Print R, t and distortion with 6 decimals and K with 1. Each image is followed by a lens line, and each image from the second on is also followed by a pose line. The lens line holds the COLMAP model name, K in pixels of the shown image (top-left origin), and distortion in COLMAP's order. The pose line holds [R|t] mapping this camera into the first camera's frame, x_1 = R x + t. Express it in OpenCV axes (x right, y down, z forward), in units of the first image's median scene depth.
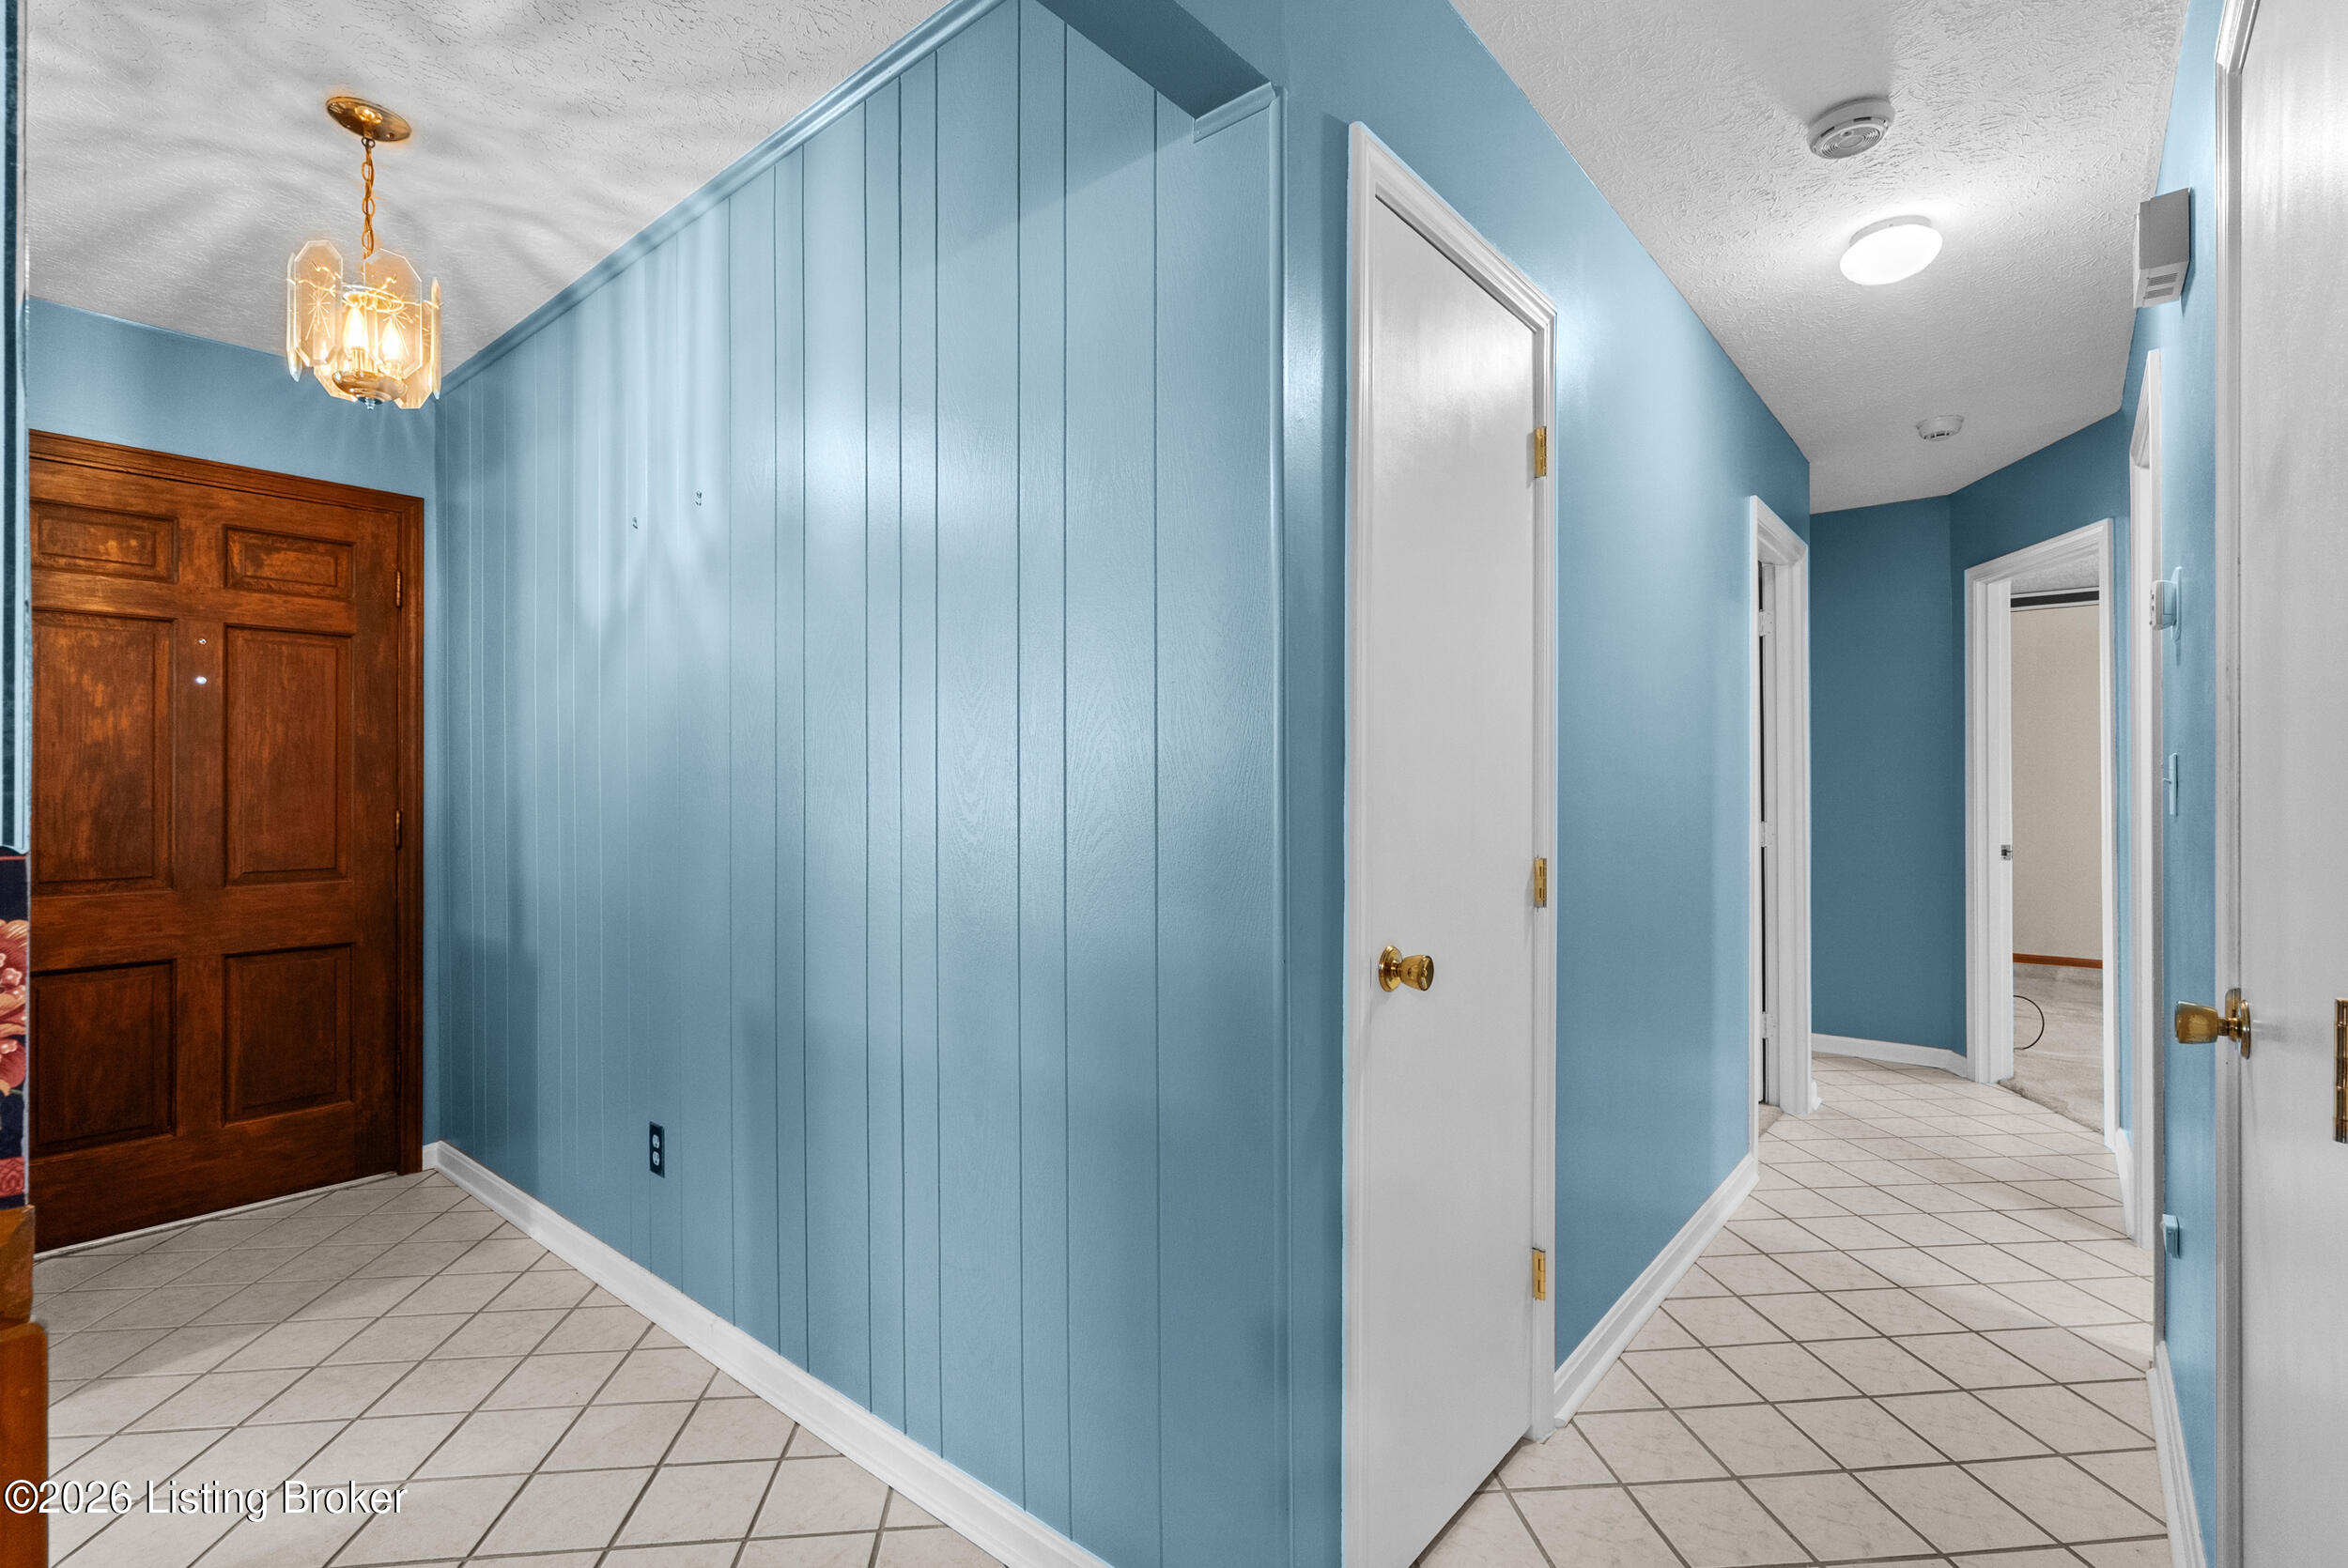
lens RADIAL K [[1069.8, 0, 1179.7], [0, 1069.8, 781.8], [0, 0, 1]] dist [-0.009161, 0.003378]
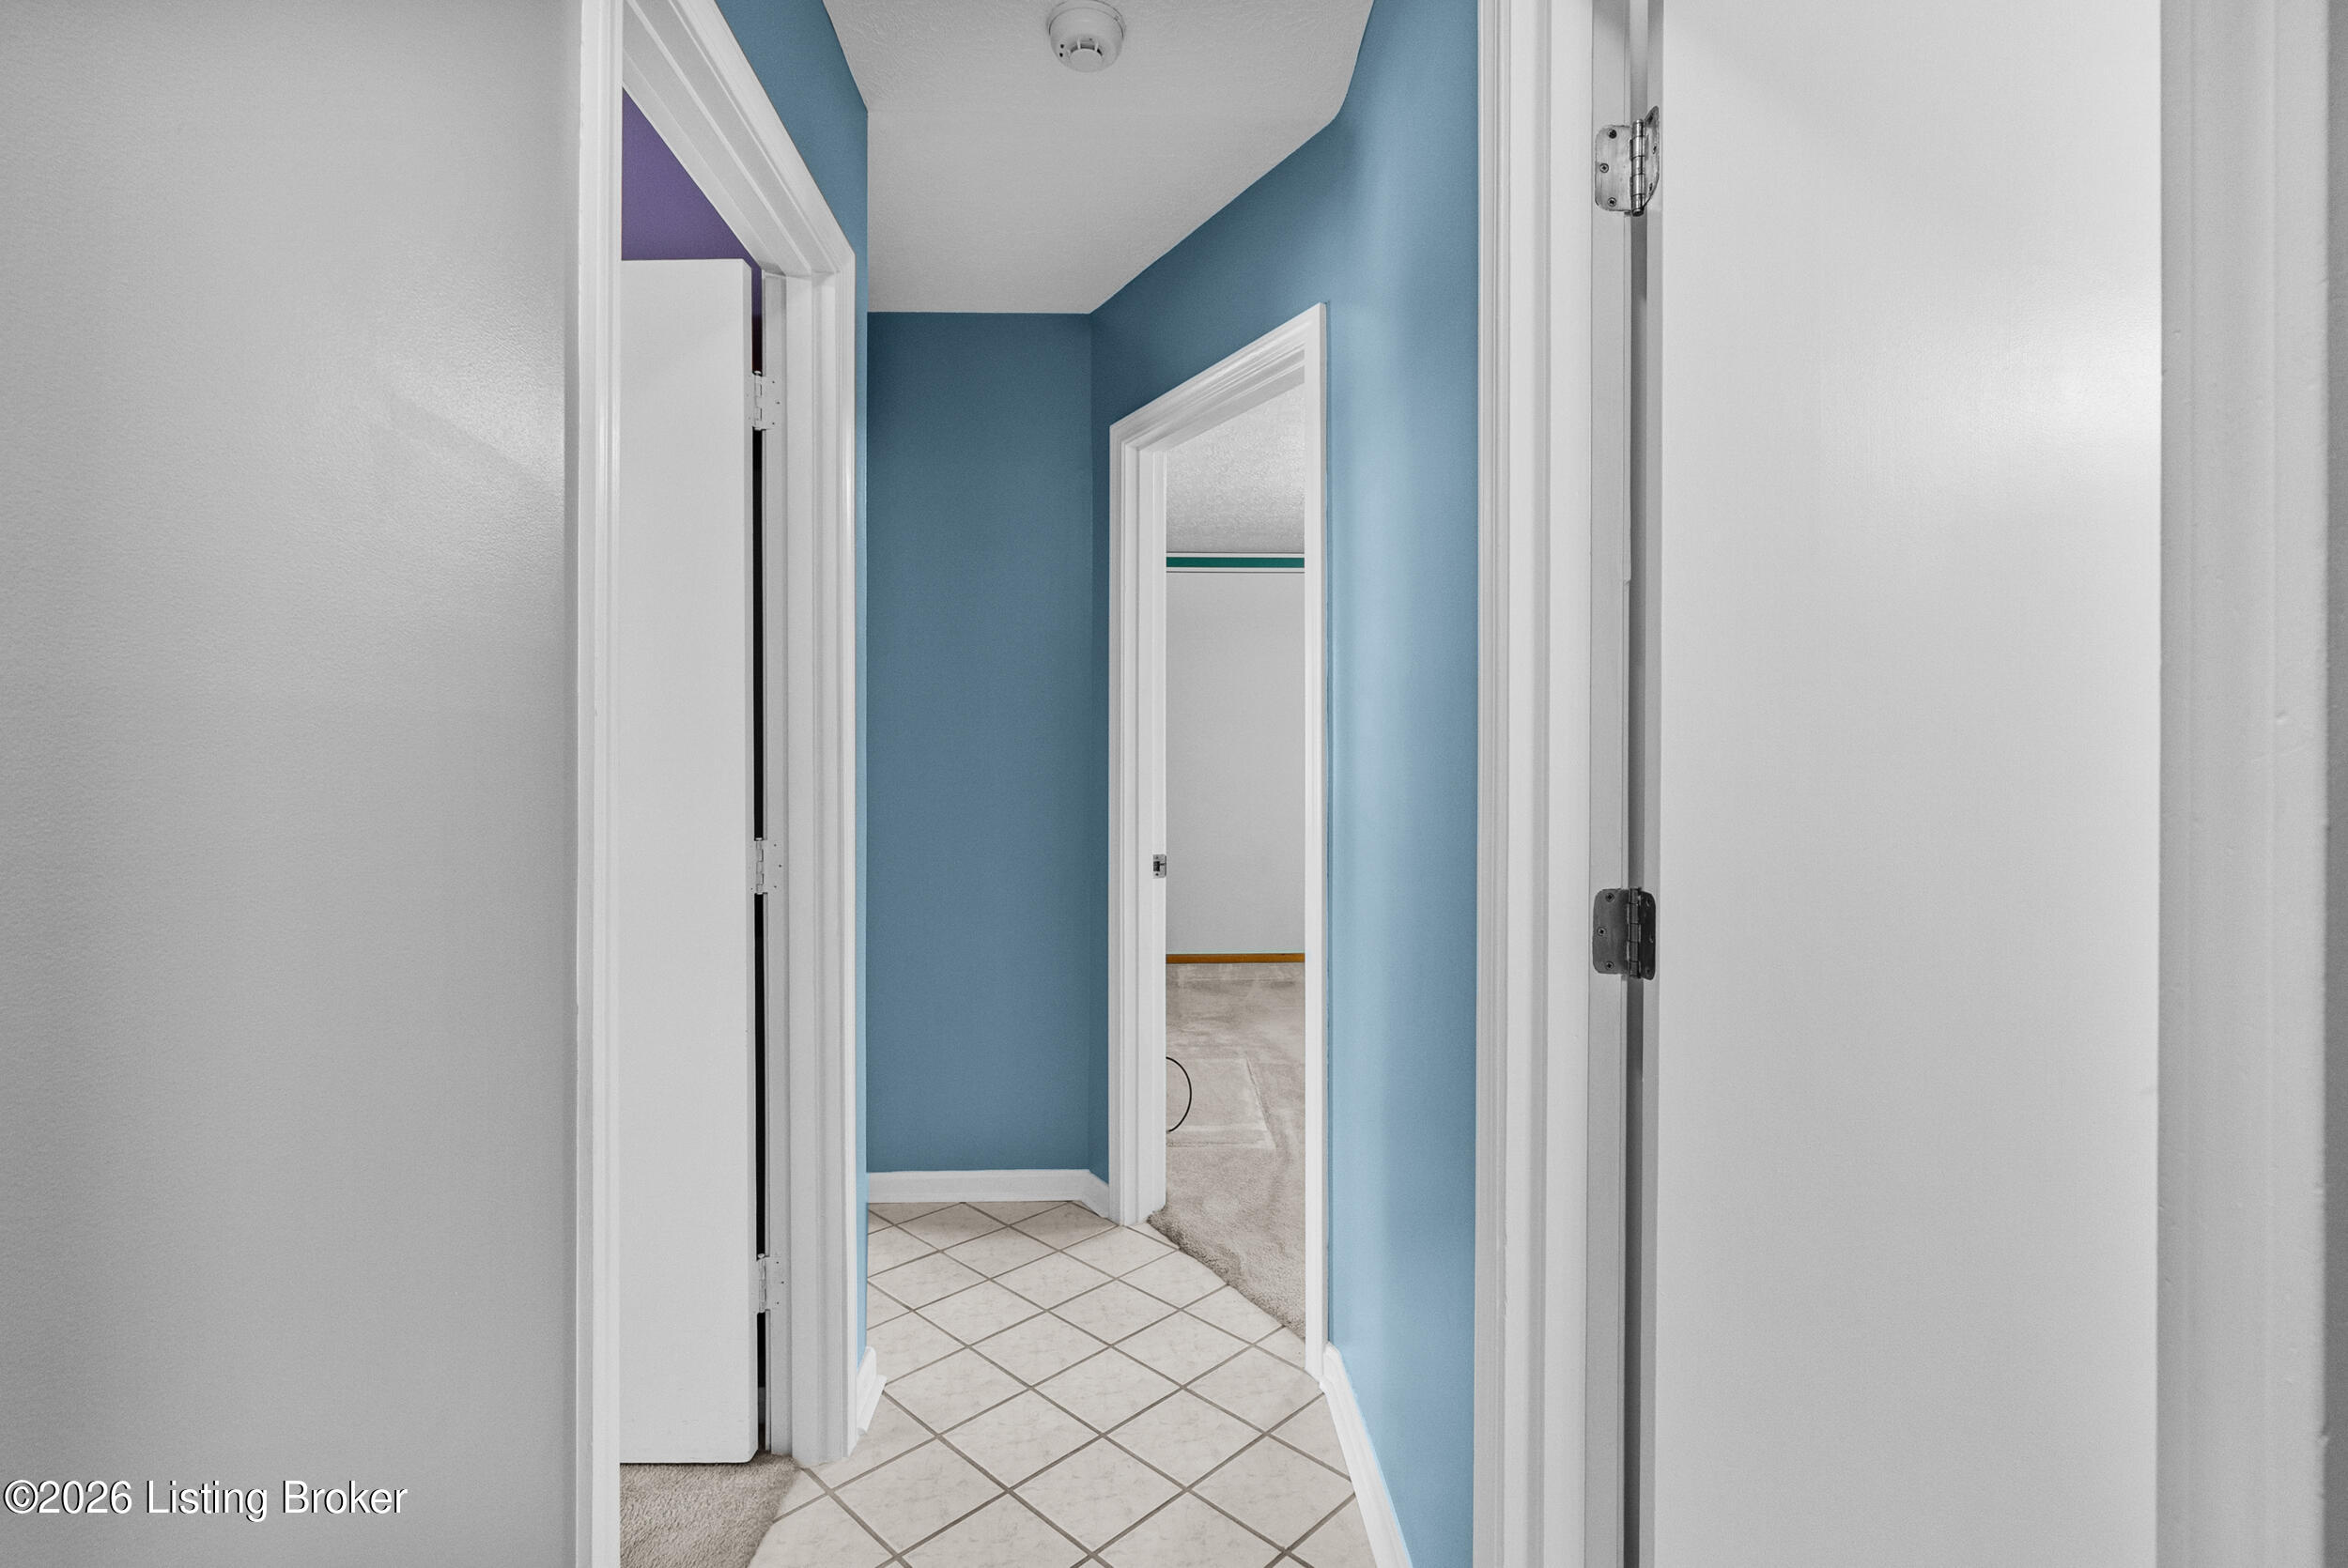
lens RADIAL K [[1069.8, 0, 1179.7], [0, 1069.8, 781.8], [0, 0, 1]] dist [-0.009161, 0.003378]
pose [[0.749635, -0.003129, 0.661844, 0.378022], [-0.006027, 0.999915, 0.011555, 0.006907], [-0.661824, -0.012651, 0.749552, 0.539371]]
